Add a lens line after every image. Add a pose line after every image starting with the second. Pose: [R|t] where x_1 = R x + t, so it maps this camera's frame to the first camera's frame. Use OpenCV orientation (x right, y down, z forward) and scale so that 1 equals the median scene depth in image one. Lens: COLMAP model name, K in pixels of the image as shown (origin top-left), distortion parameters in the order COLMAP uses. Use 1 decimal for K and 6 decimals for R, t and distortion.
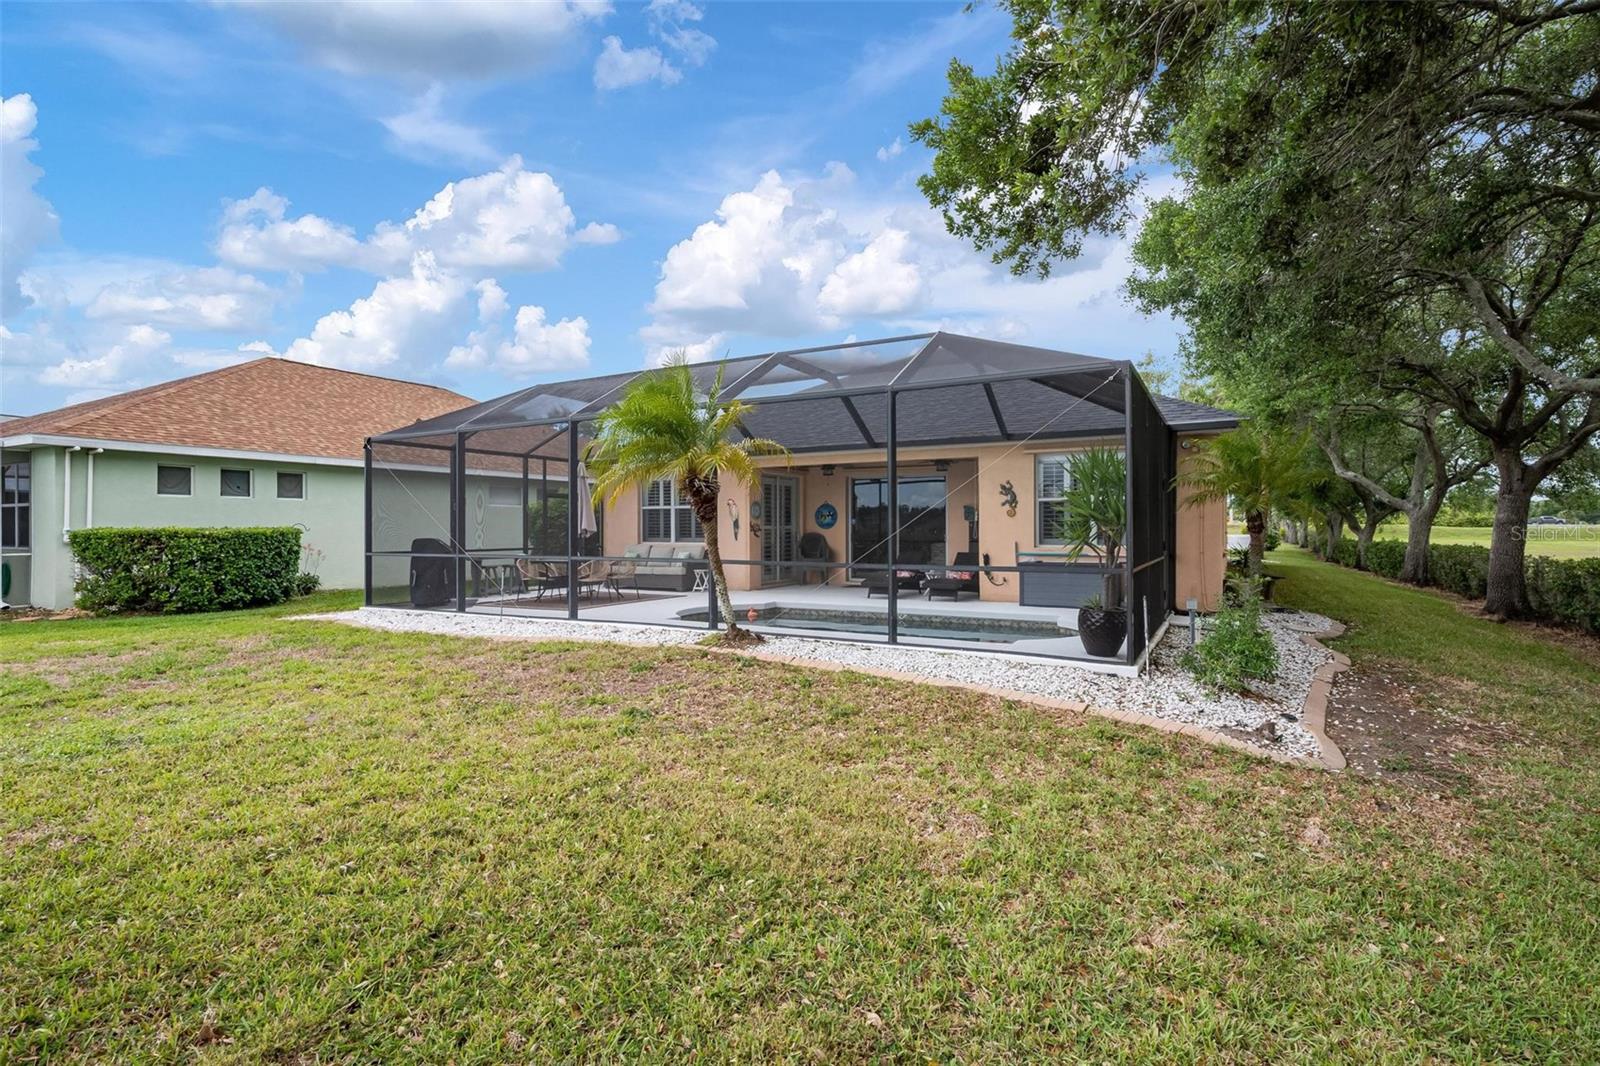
lens RADIAL K [[780.5, 0, 802.5], [0, 780.5, 530.1], [0, 0, 1]] dist [0.002359, -0.001103]
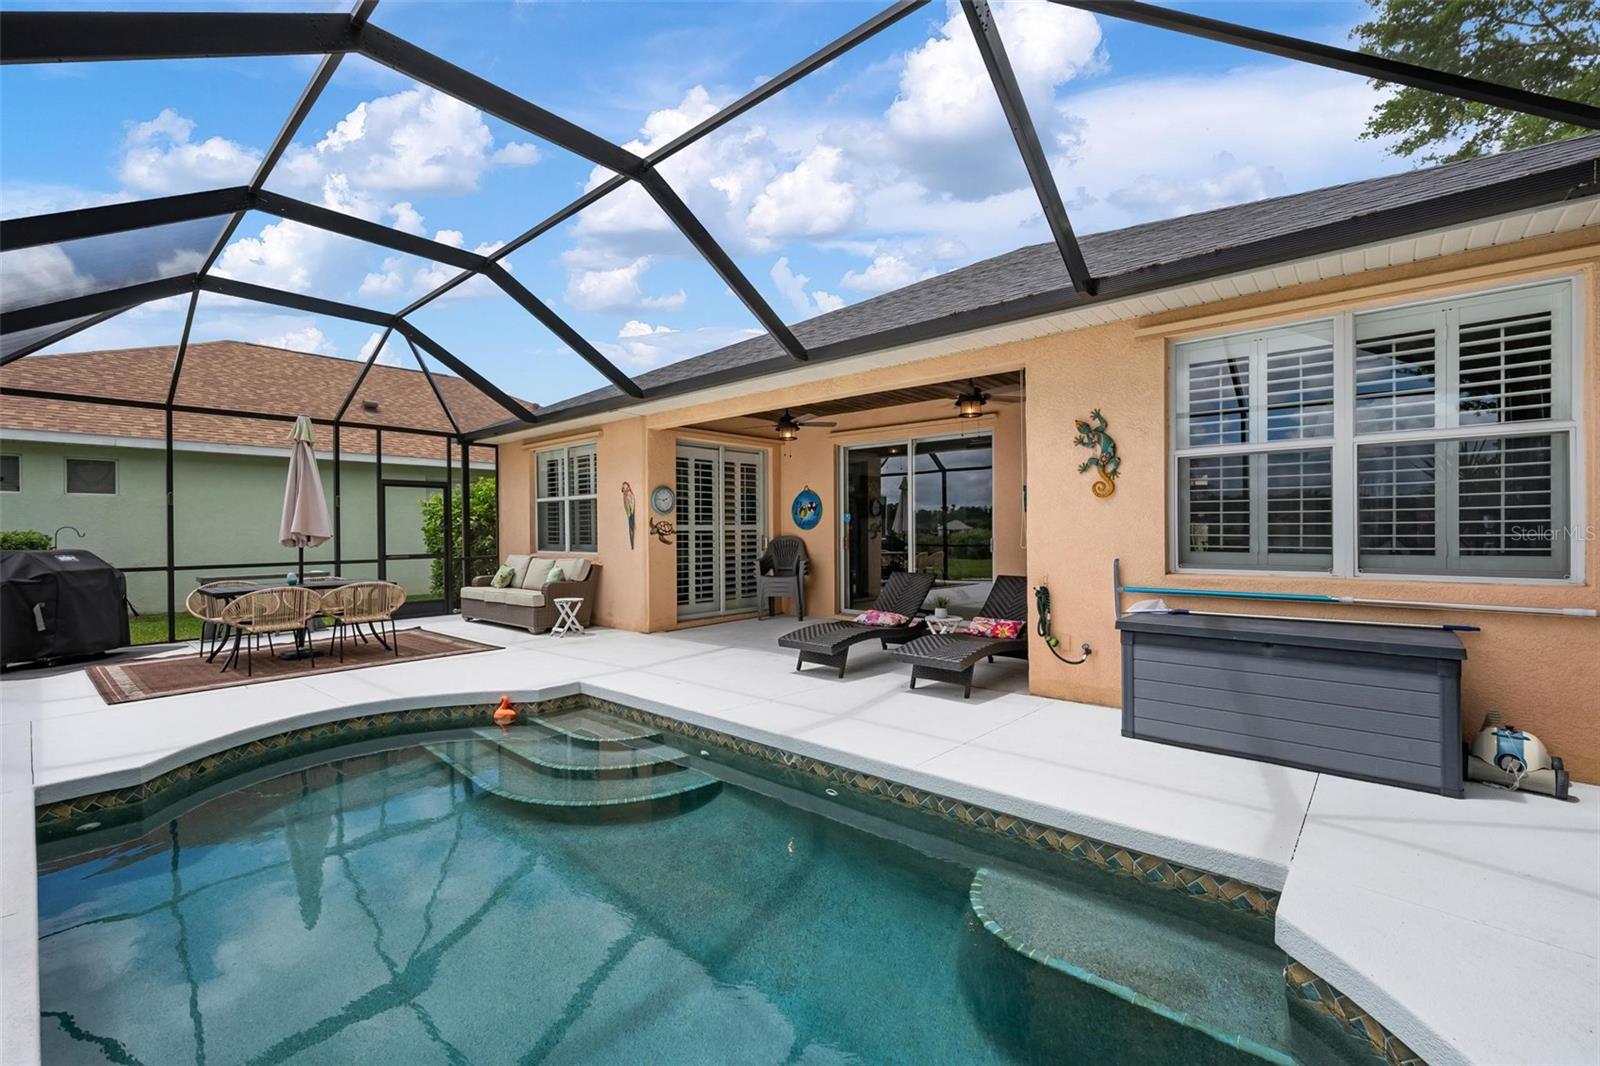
lens RADIAL K [[674.1, 0, 795.7], [0, 674.1, 534.5], [0, 0, 1]] dist [-0.003248, -0.000047]
pose [[0.976727, -0.004748, -0.214434, 0.157544], [0.005622, 0.999978, 0.003468, 0.000080], [0.214413, -0.004593, 0.976732, 0.527881]]
